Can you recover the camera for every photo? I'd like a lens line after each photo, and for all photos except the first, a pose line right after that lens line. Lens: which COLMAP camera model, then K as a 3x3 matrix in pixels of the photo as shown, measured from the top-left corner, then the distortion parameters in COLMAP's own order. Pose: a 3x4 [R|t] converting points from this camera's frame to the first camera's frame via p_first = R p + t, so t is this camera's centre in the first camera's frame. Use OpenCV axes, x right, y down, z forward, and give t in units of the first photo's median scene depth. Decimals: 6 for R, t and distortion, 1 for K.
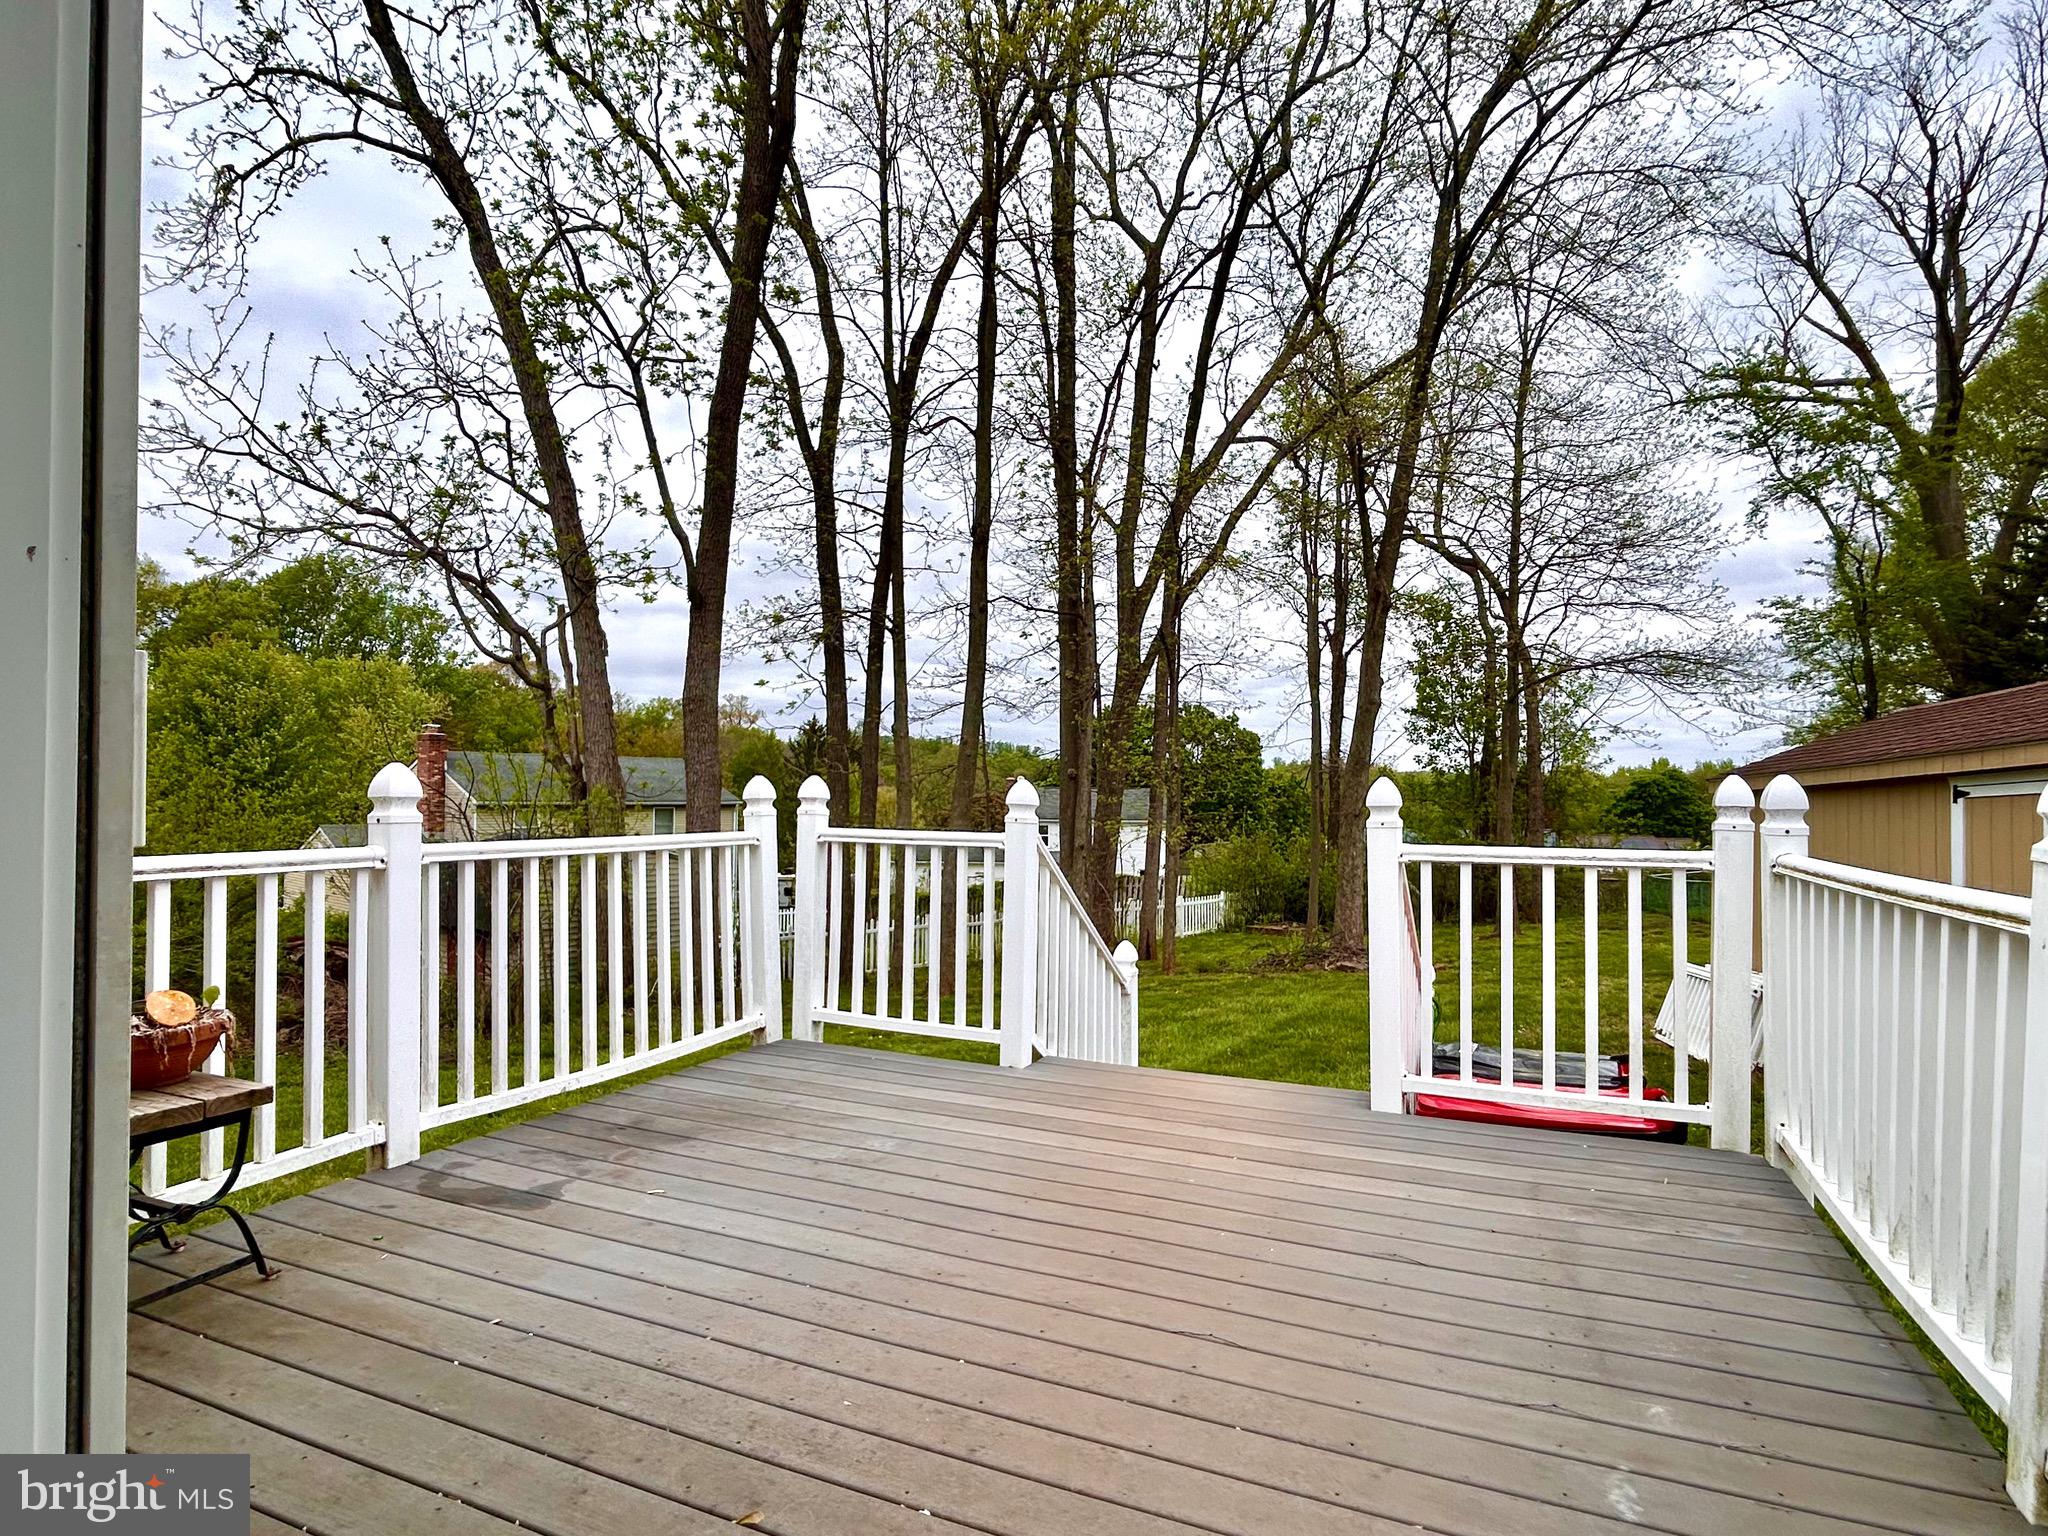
lens RADIAL K [[1091.2, 0, 1020.5], [0, 1091.2, 777.6], [0, 0, 1]] dist [-0.003328, -0.000101]
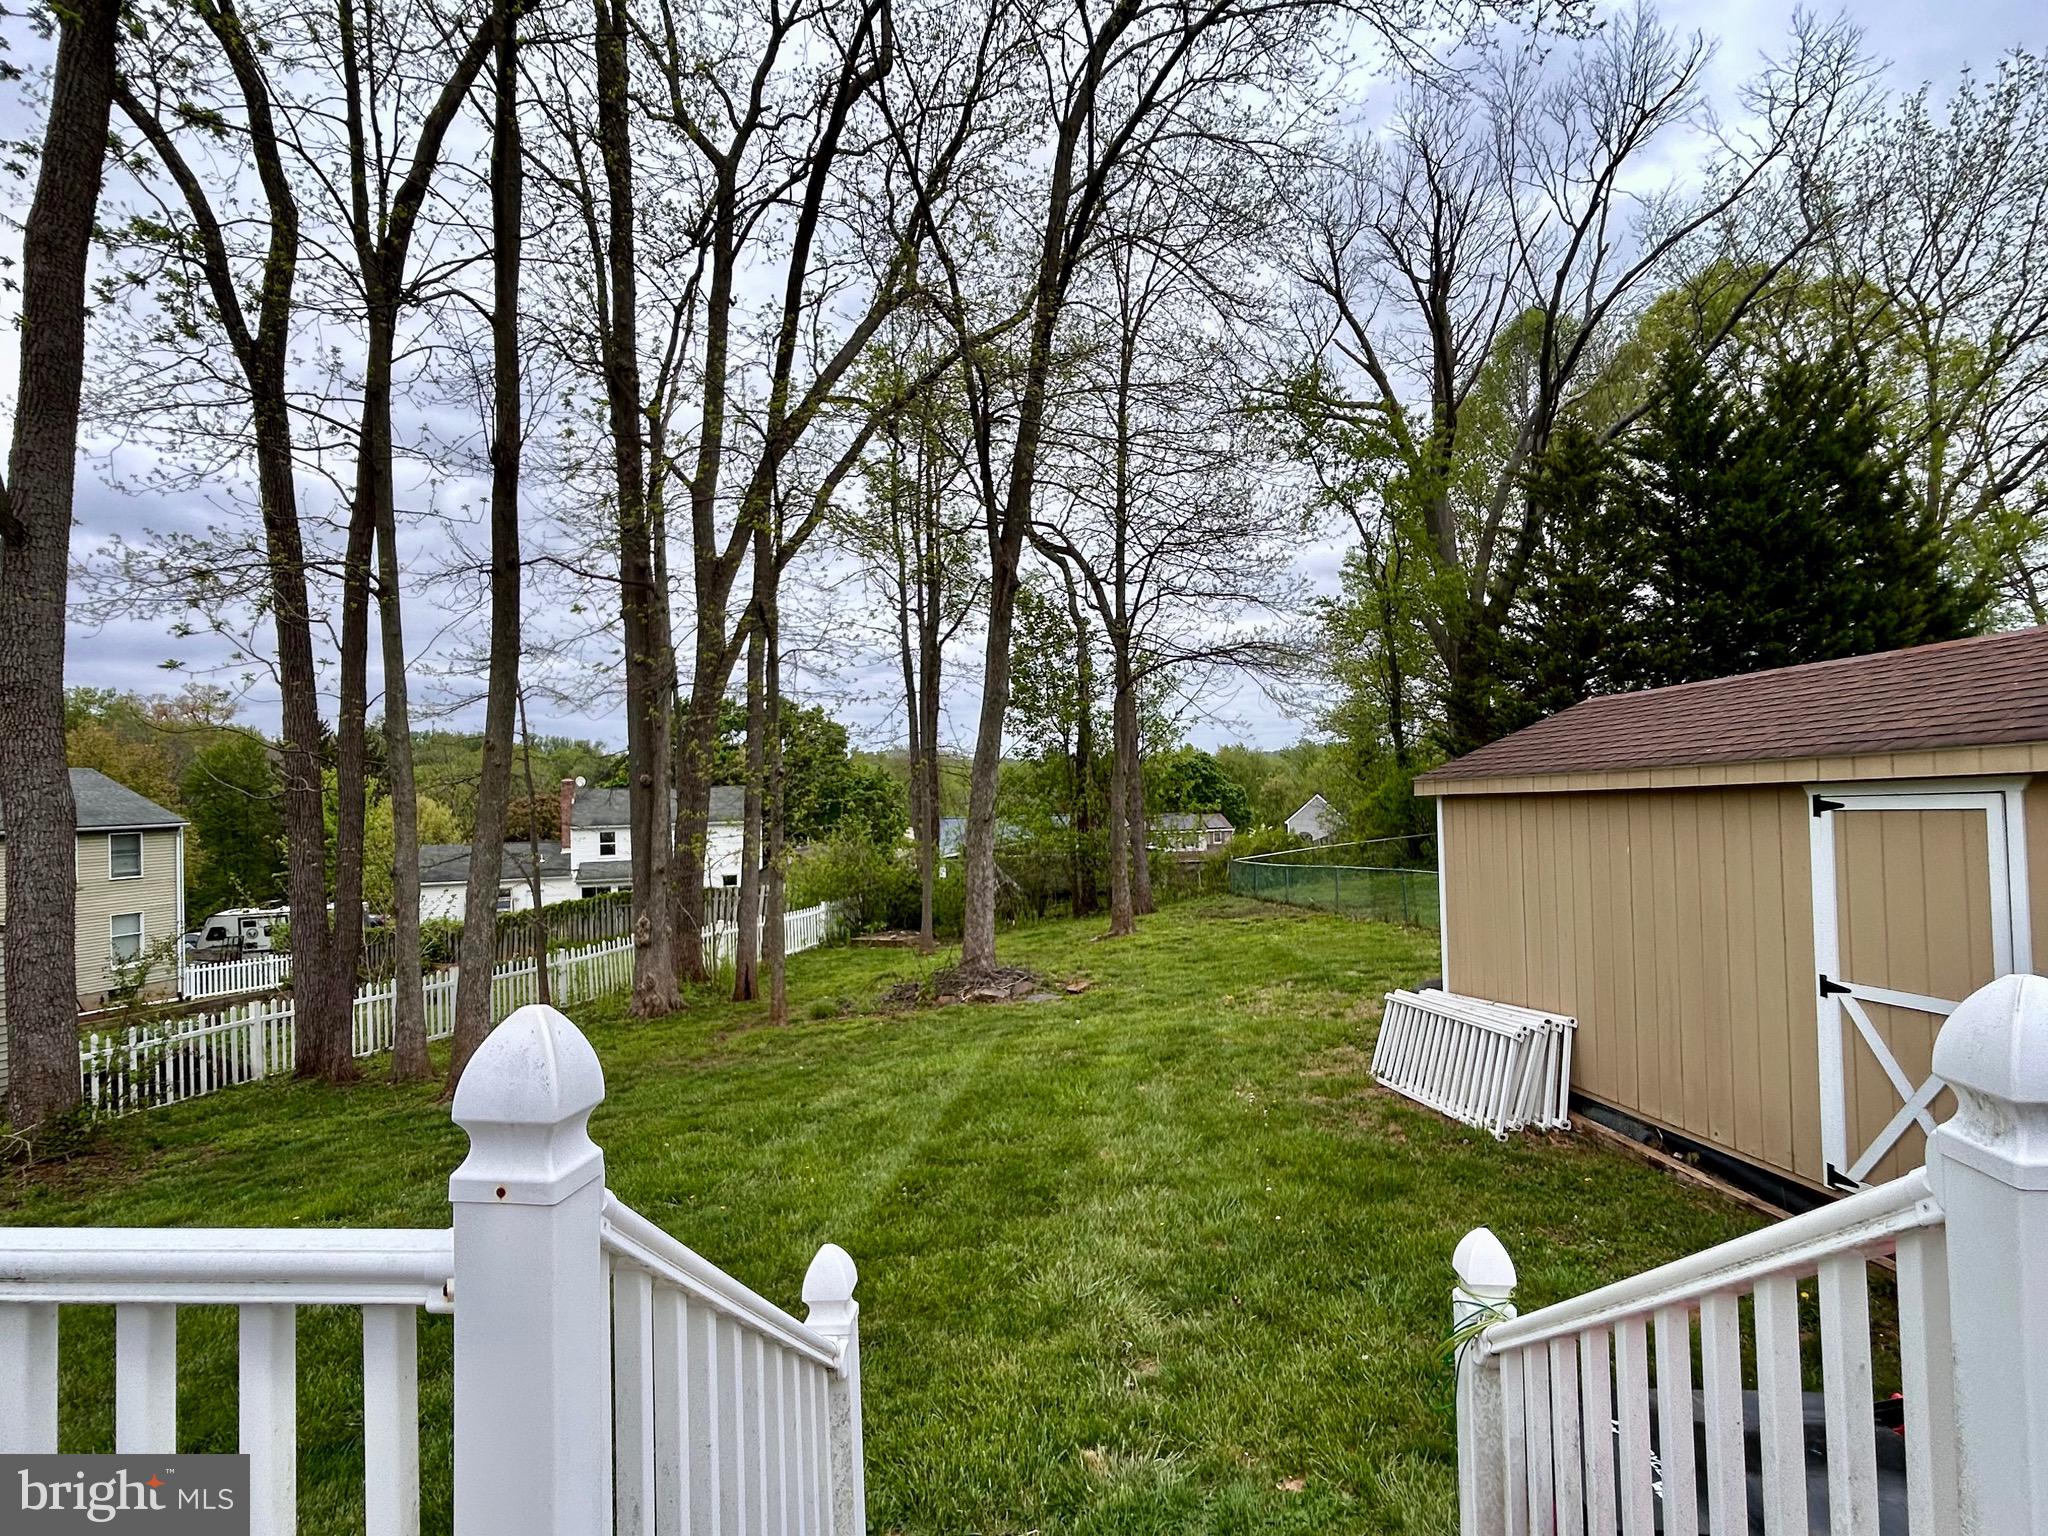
lens RADIAL K [[1091.2, 0, 1020.5], [0, 1091.2, 777.6], [0, 0, 1]] dist [-0.003328, -0.000101]
pose [[0.927182, -0.028805, 0.373501, 0.002901], [0.025611, 0.999581, 0.013513, -0.008996], [-0.373734, -0.002963, 0.927531, 0.133056]]
